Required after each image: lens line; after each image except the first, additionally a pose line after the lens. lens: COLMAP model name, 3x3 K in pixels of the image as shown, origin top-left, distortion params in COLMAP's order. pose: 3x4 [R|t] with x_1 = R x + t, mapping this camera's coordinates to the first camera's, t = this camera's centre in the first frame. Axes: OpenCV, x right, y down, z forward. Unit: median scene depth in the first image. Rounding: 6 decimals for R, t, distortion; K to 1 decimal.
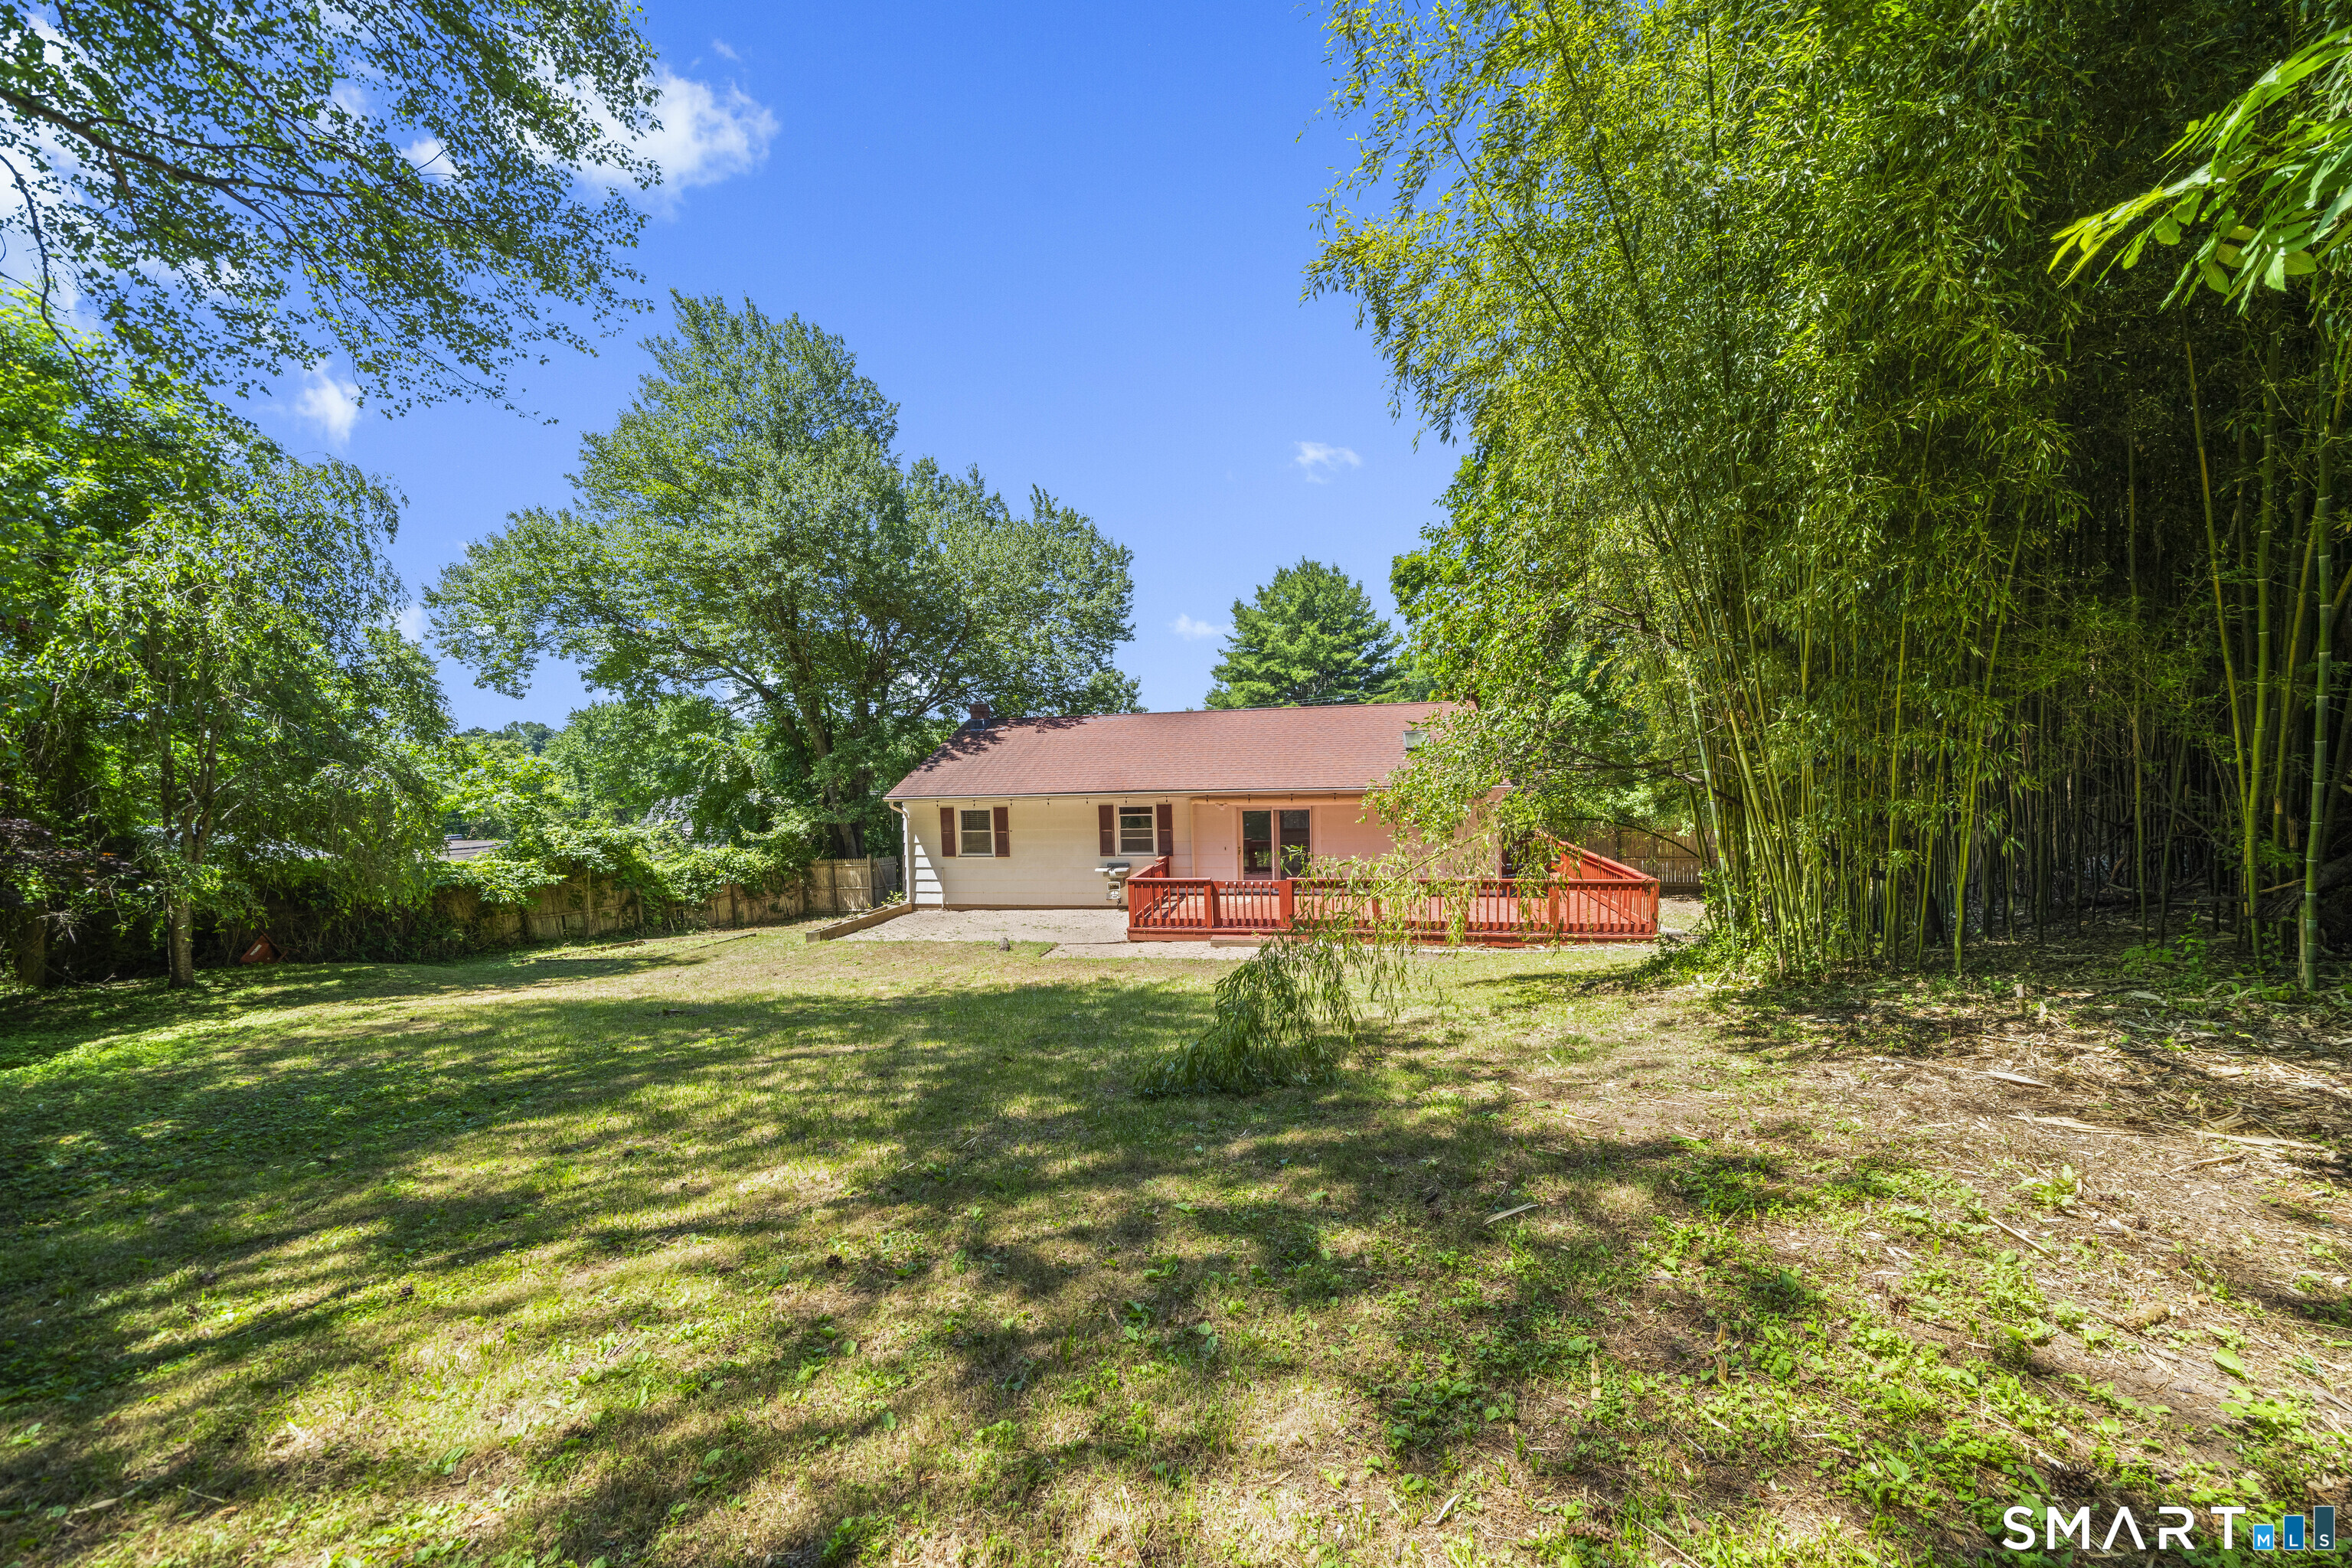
lens RADIAL K [[805.2, 0, 1185.2], [0, 805.2, 783.0], [0, 0, 1]] dist [-0.005795, 0.000257]
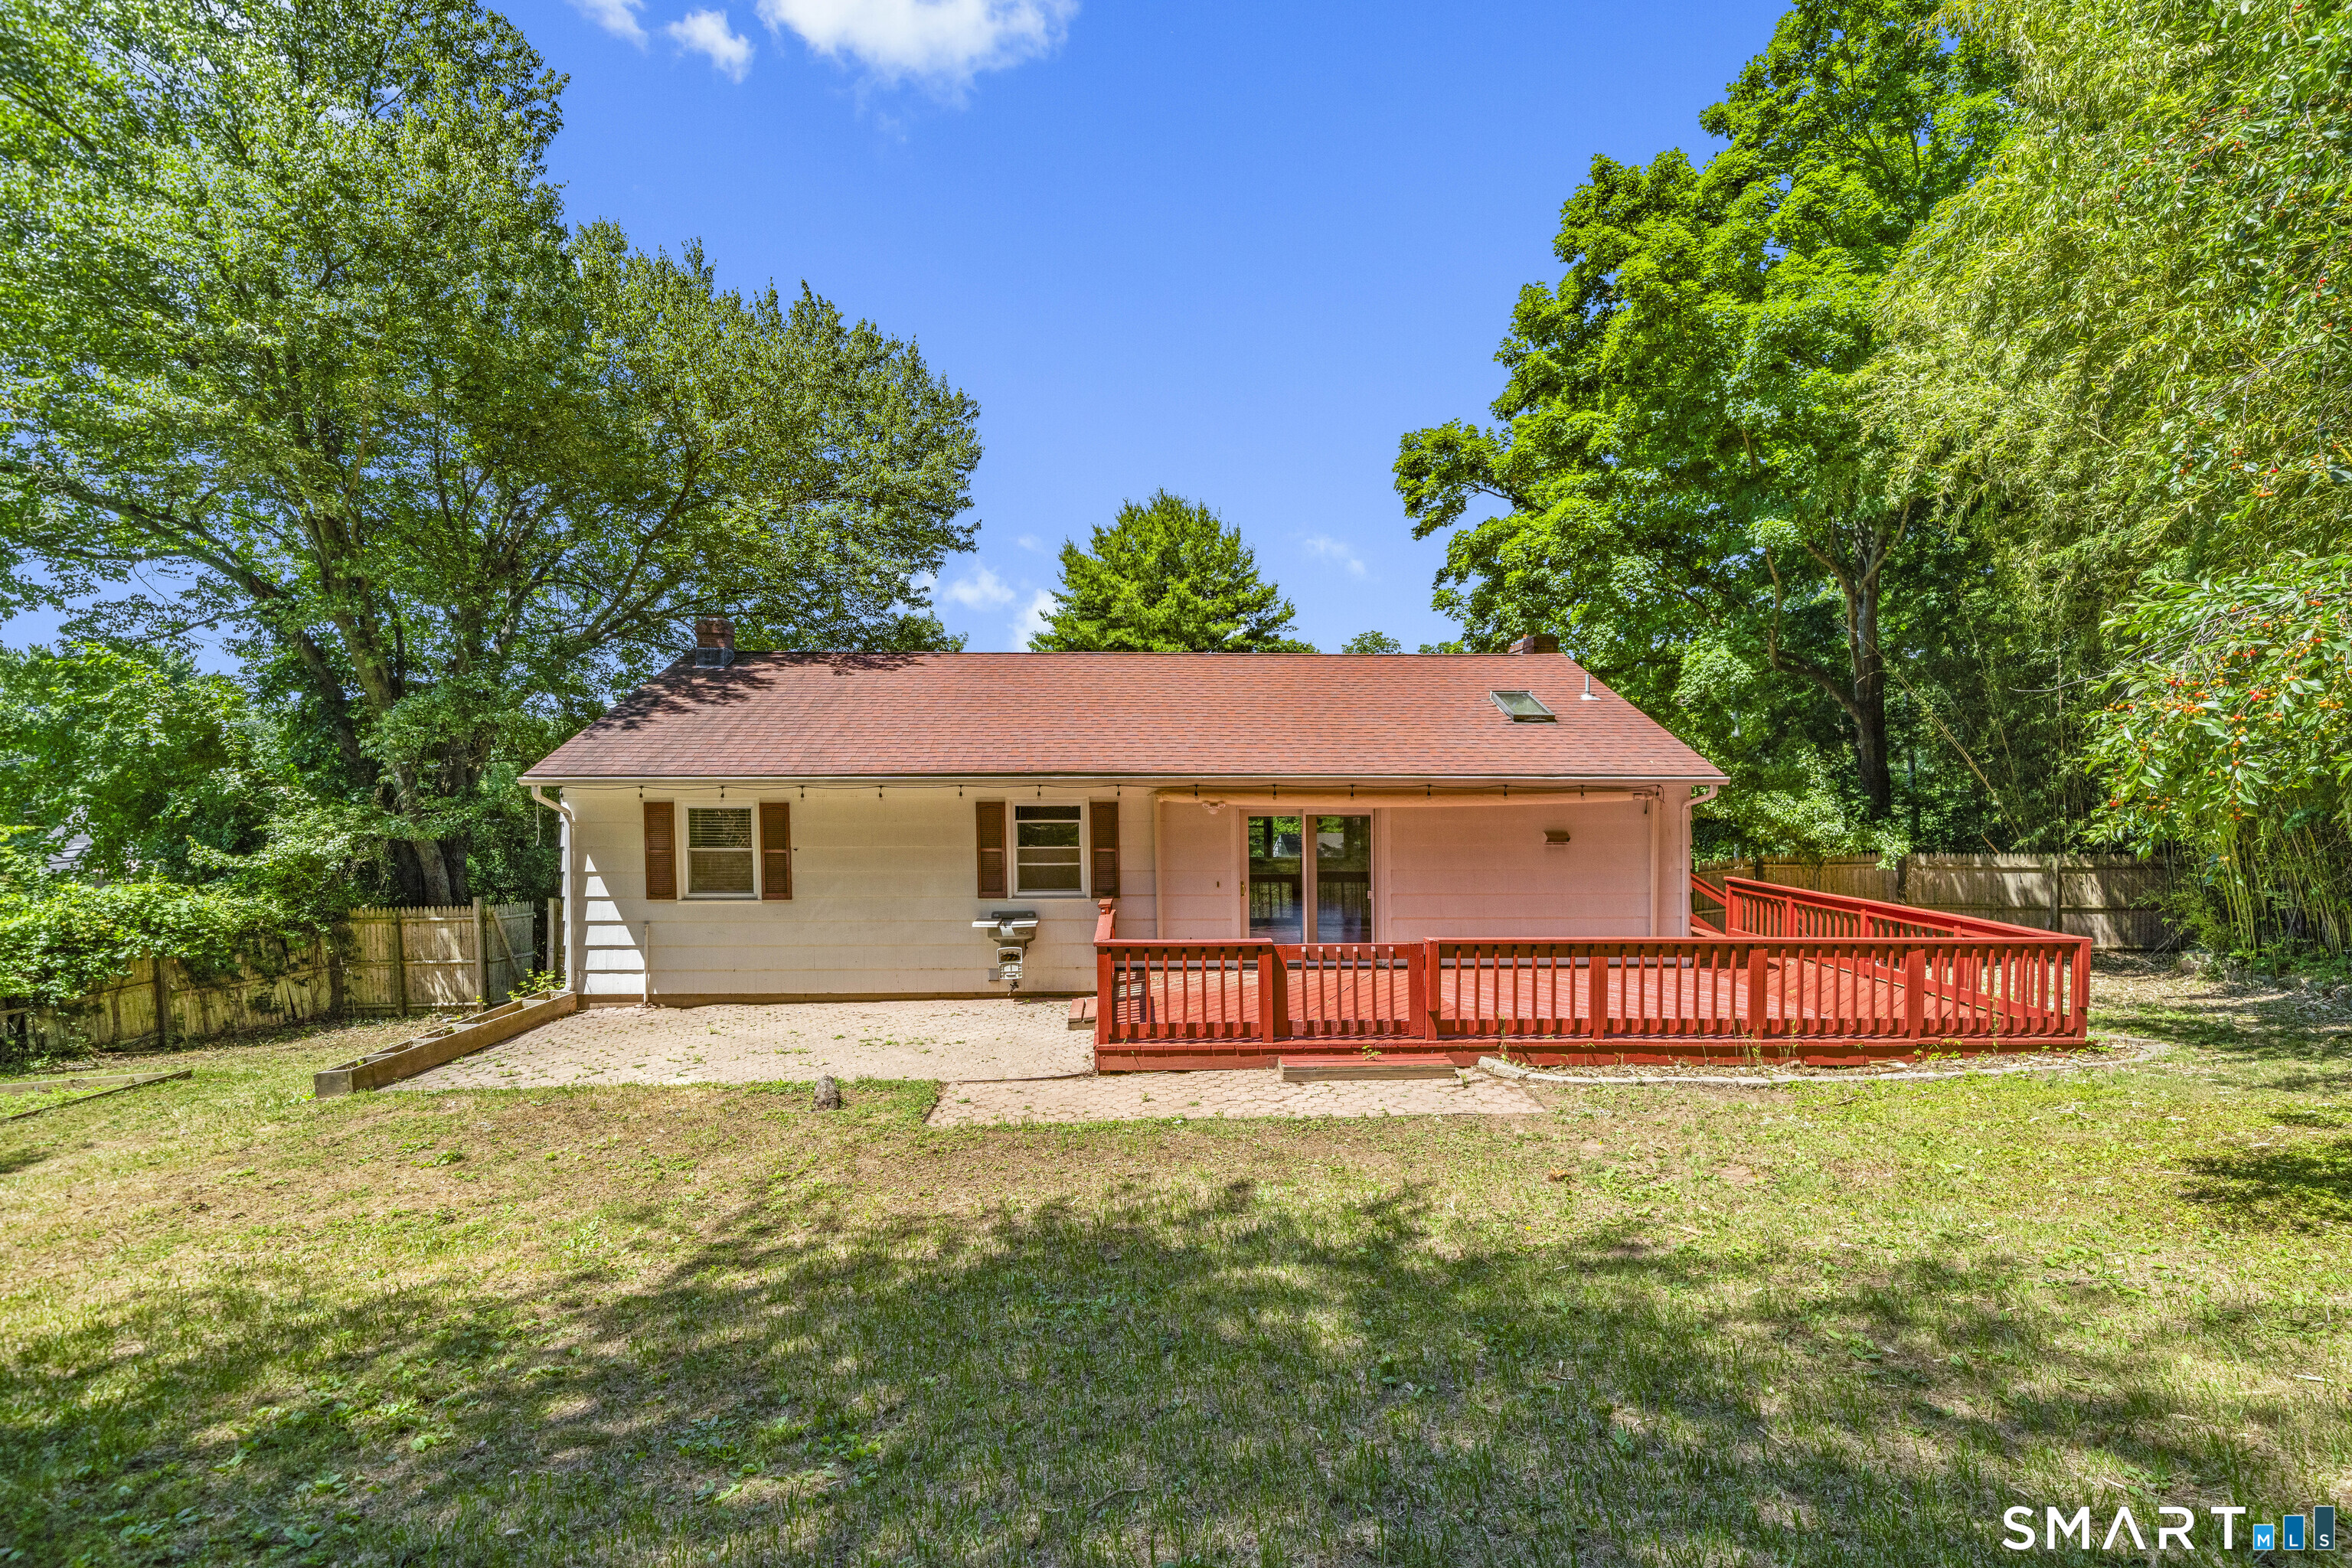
lens RADIAL K [[1043.6, 0, 1171.4], [0, 1043.6, 792.4], [0, 0, 1]] dist [0.003531, -0.000213]
pose [[0.976309, 0.024230, 0.215021, -0.116818], [-0.019672, 0.999535, -0.023317, 0.031574], [-0.215486, 0.018535, 0.976331, 0.275288]]
